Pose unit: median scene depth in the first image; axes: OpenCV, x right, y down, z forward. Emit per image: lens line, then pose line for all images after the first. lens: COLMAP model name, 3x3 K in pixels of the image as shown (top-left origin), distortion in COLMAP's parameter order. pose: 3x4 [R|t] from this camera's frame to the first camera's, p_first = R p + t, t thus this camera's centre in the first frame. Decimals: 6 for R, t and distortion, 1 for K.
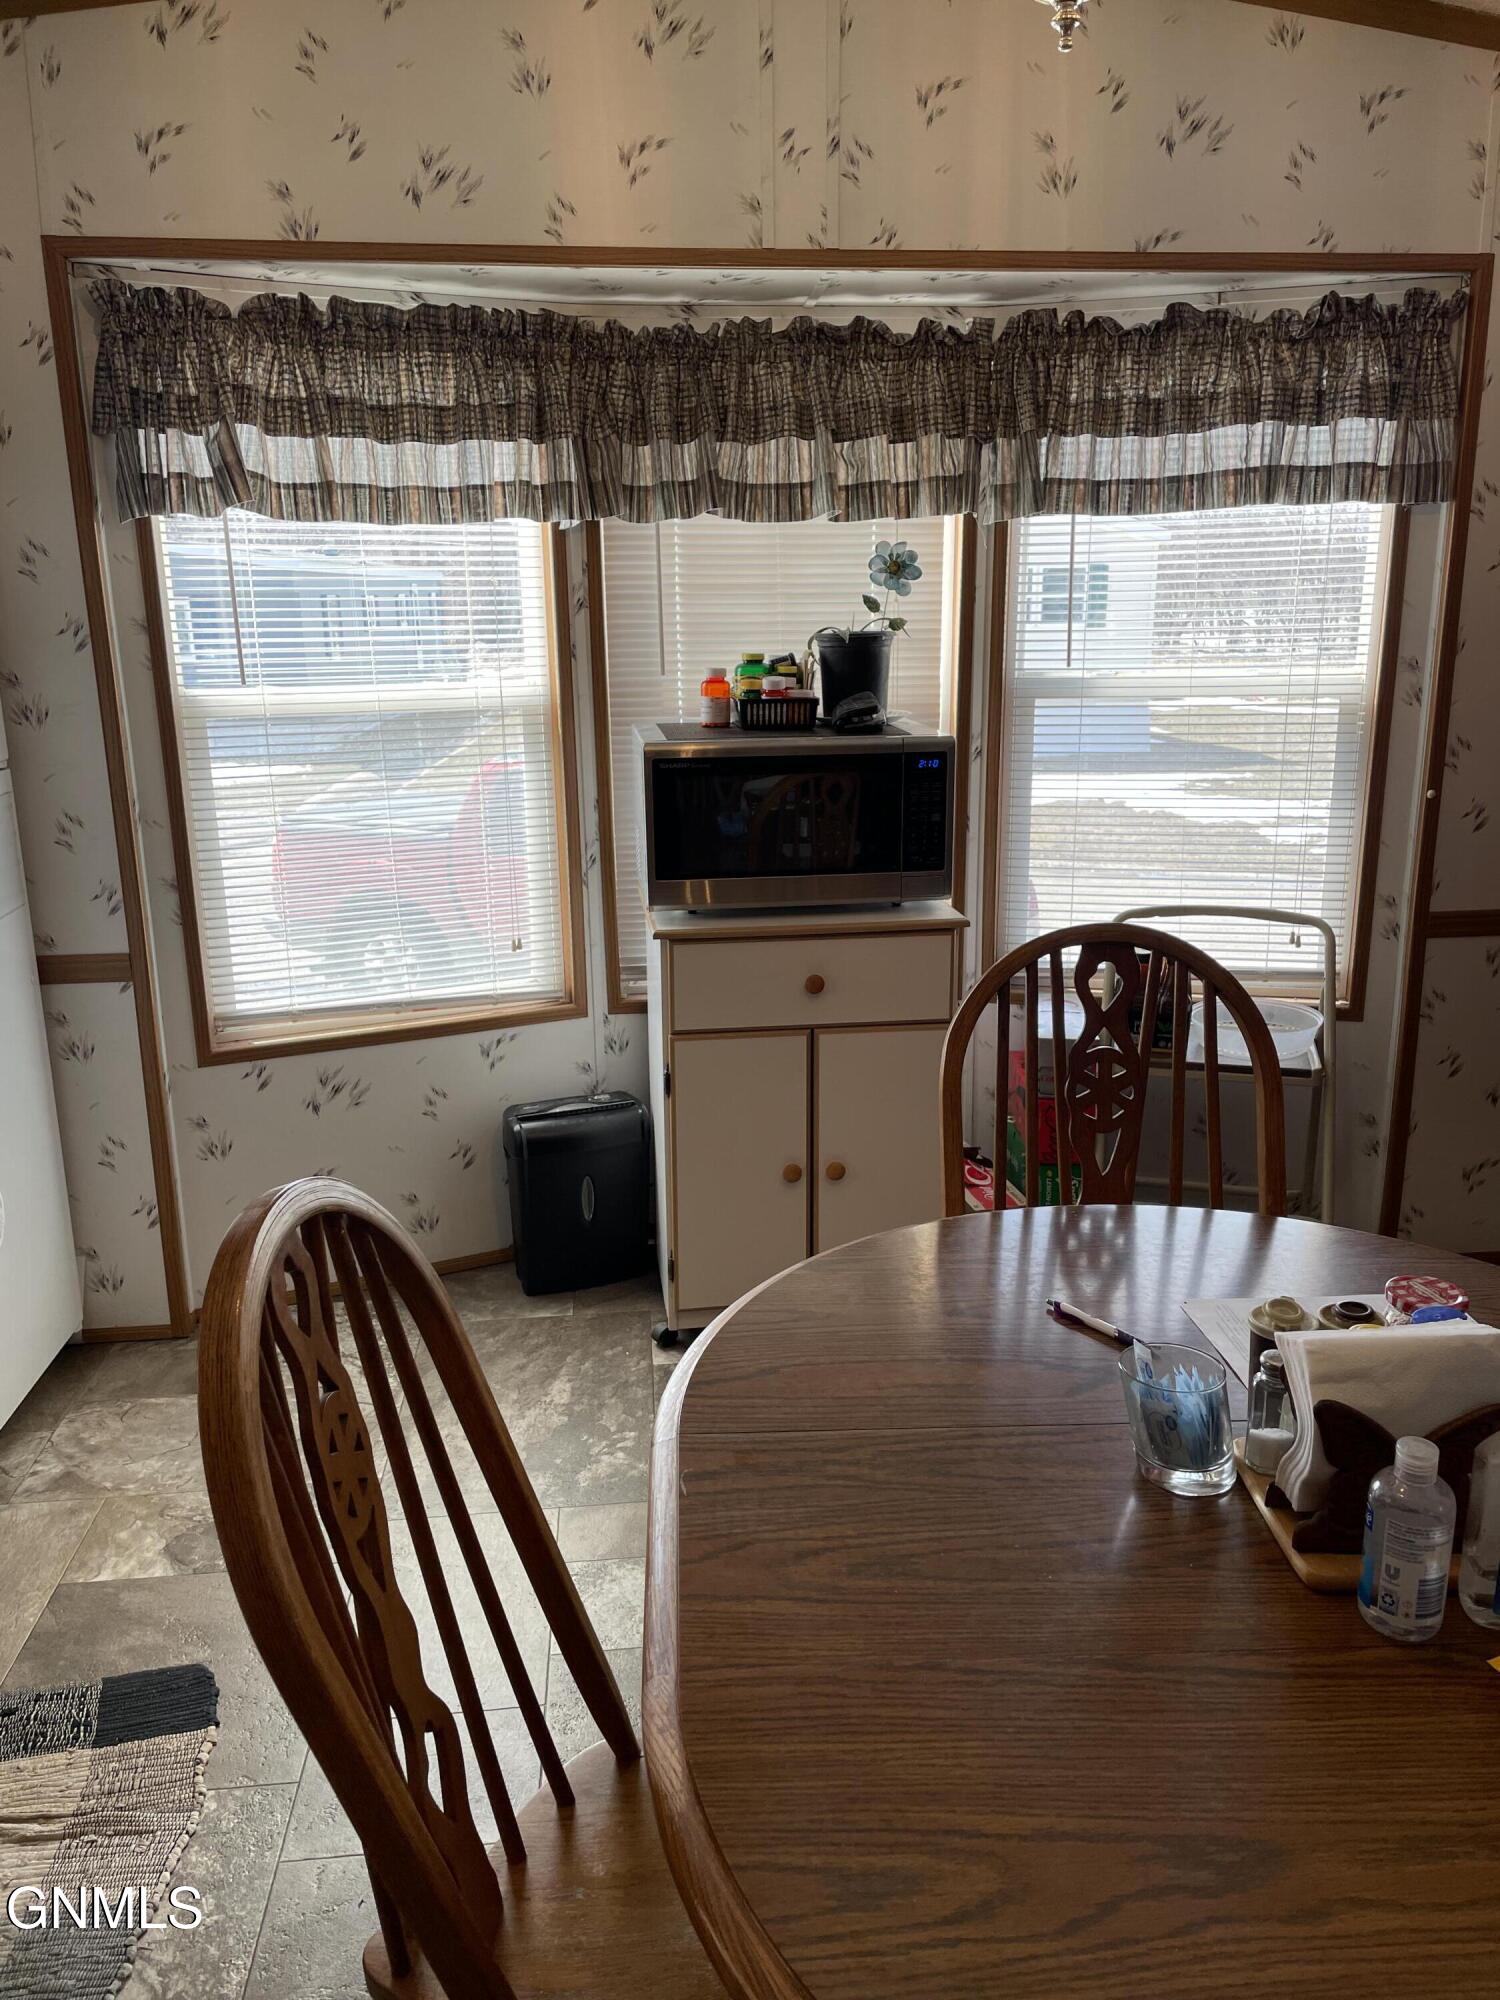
lens RADIAL K [[1503.0, 0, 750.0], [0, 1503.0, 1000.0], [0, 0, 1]] dist [0.068366, -0.105543]
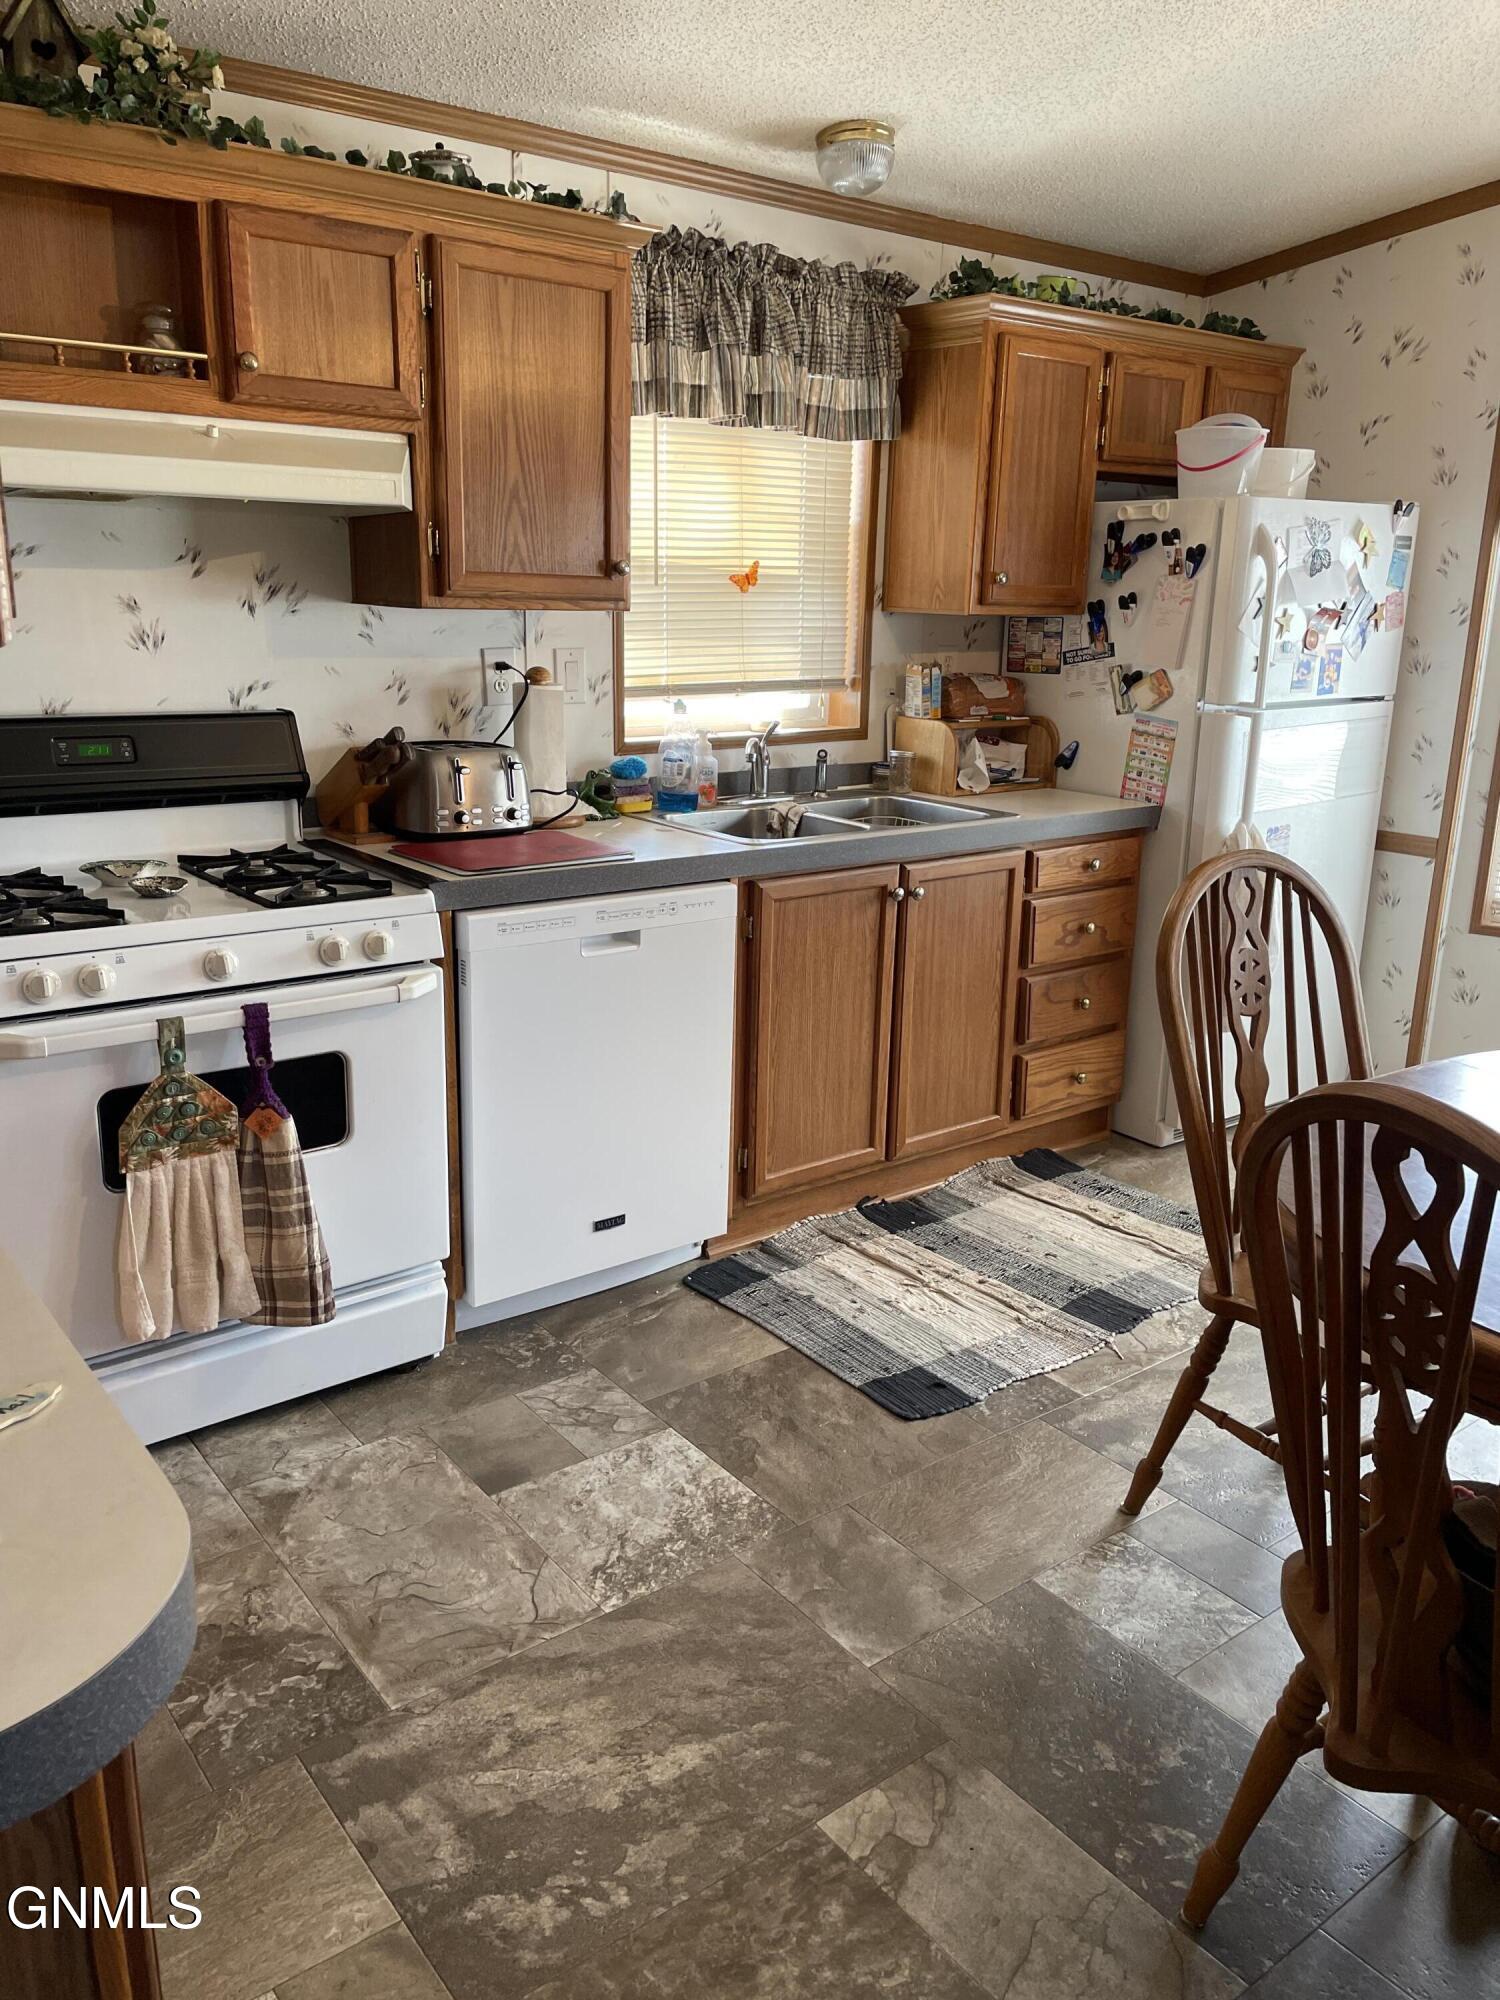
lens RADIAL K [[1503.0, 0, 750.0], [0, 1503.0, 1000.0], [0, 0, 1]] dist [0.068366, -0.105543]
pose [[0.525303, 0.243271, -0.815399, 0.454958], [-0.241312, 0.961510, 0.131403, 0.084558], [0.815981, 0.127739, 0.563788, -0.314630]]
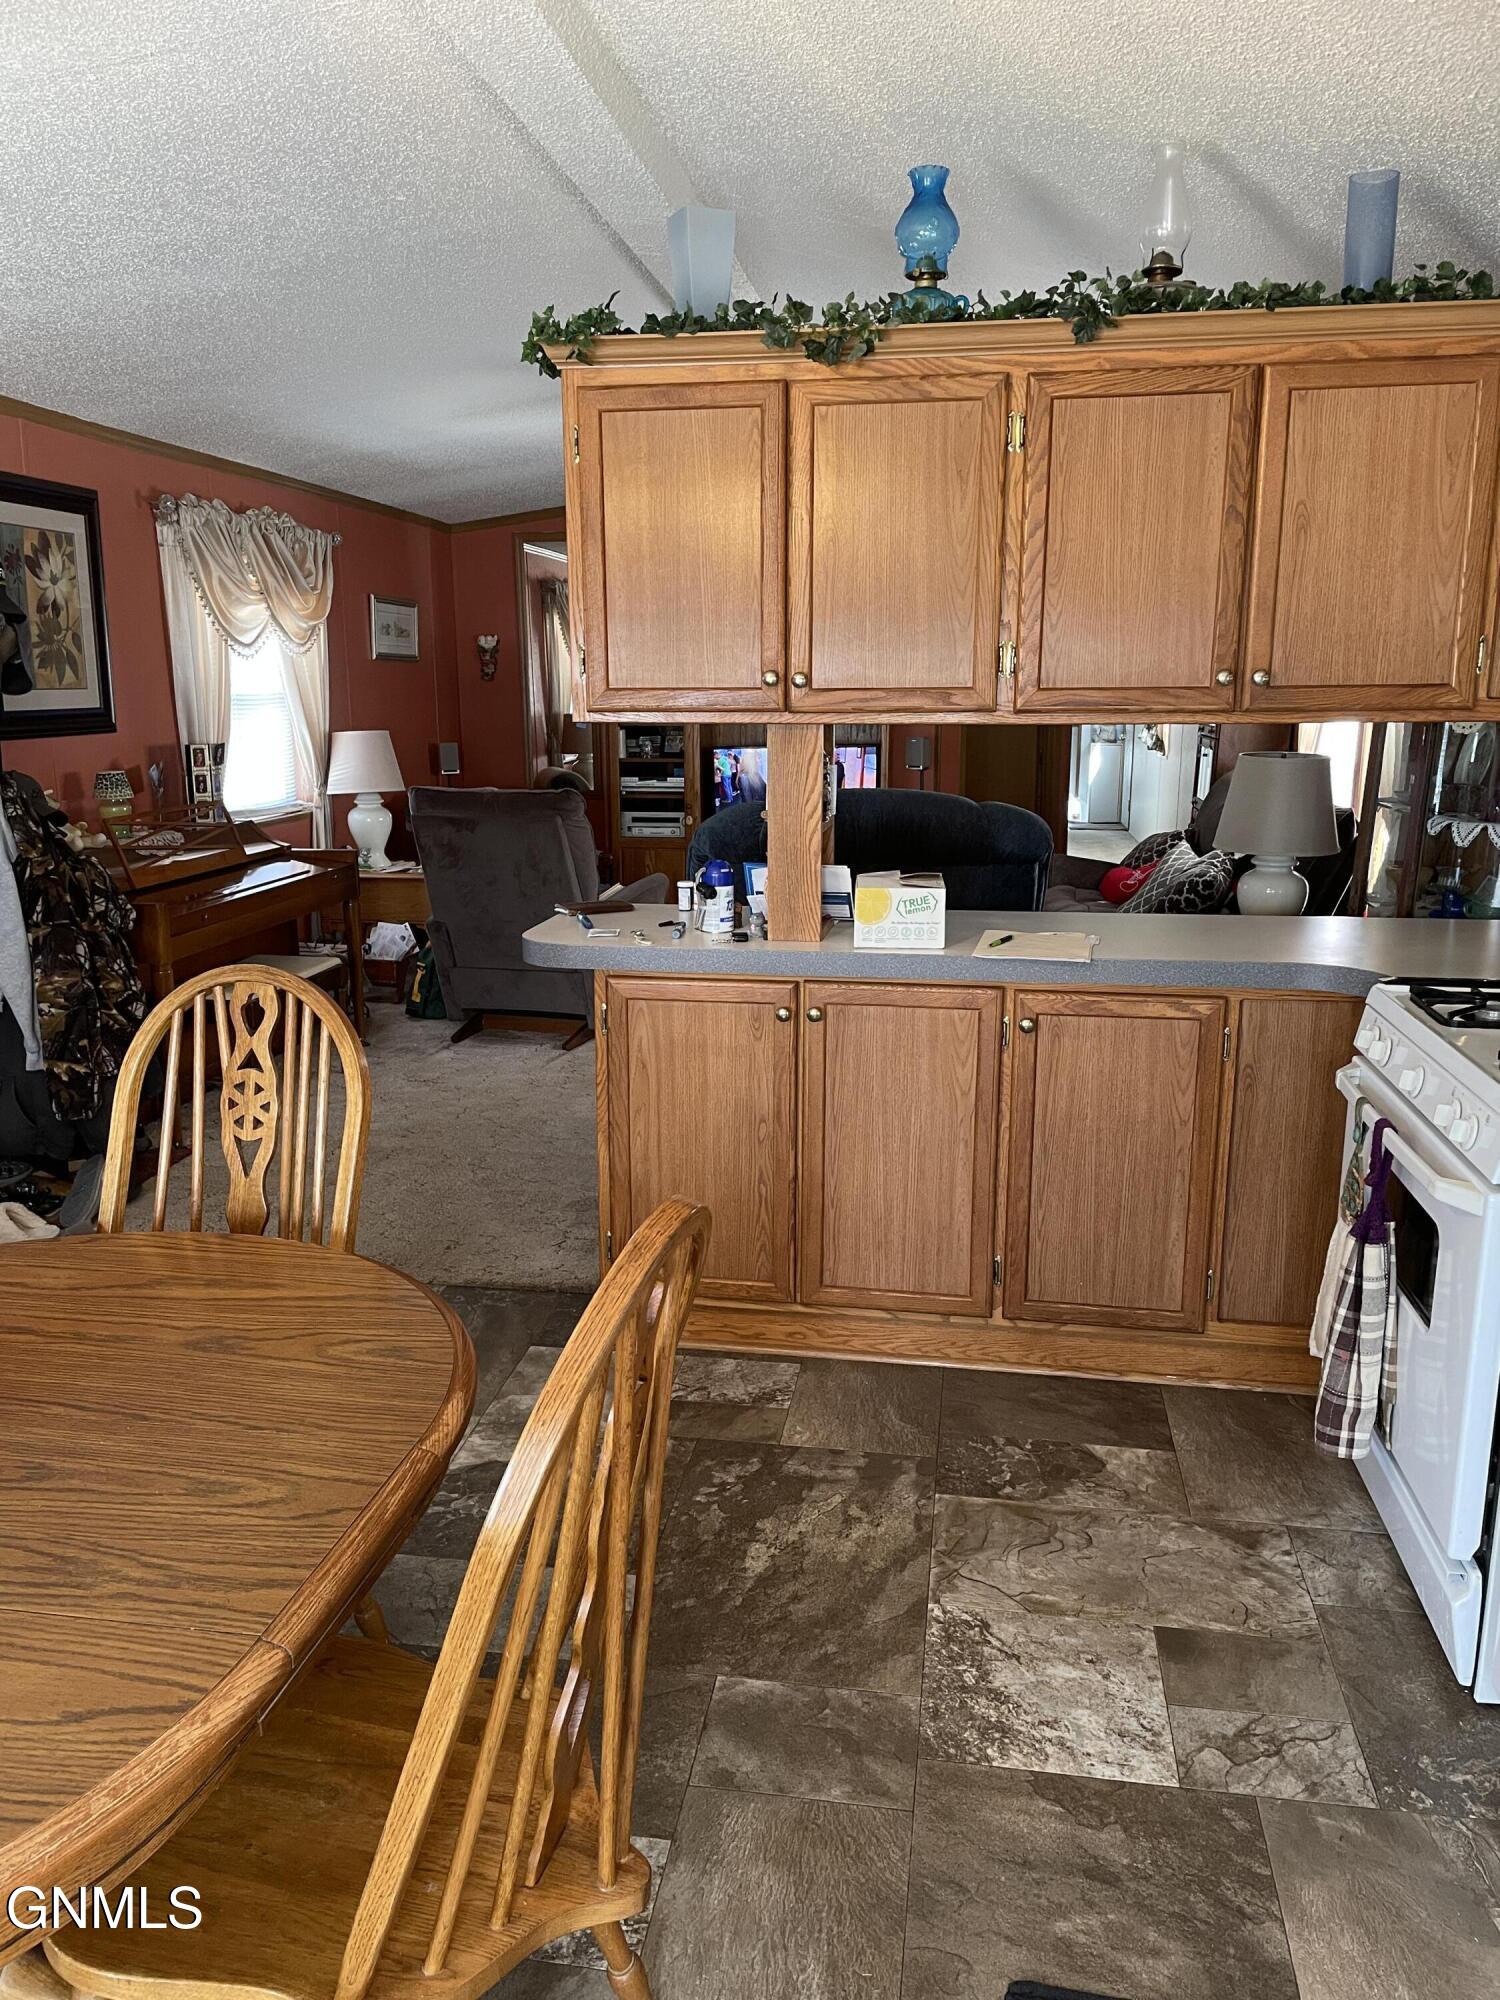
lens RADIAL K [[1503.0, 0, 750.0], [0, 1503.0, 1000.0], [0, 0, 1]] dist [0.068366, -0.105543]
pose [[-0.965610, -0.045061, 0.256060, -0.236349], [0.075315, 0.894159, 0.441369, -0.193795], [-0.248847, 0.445476, -0.860016, 0.706796]]
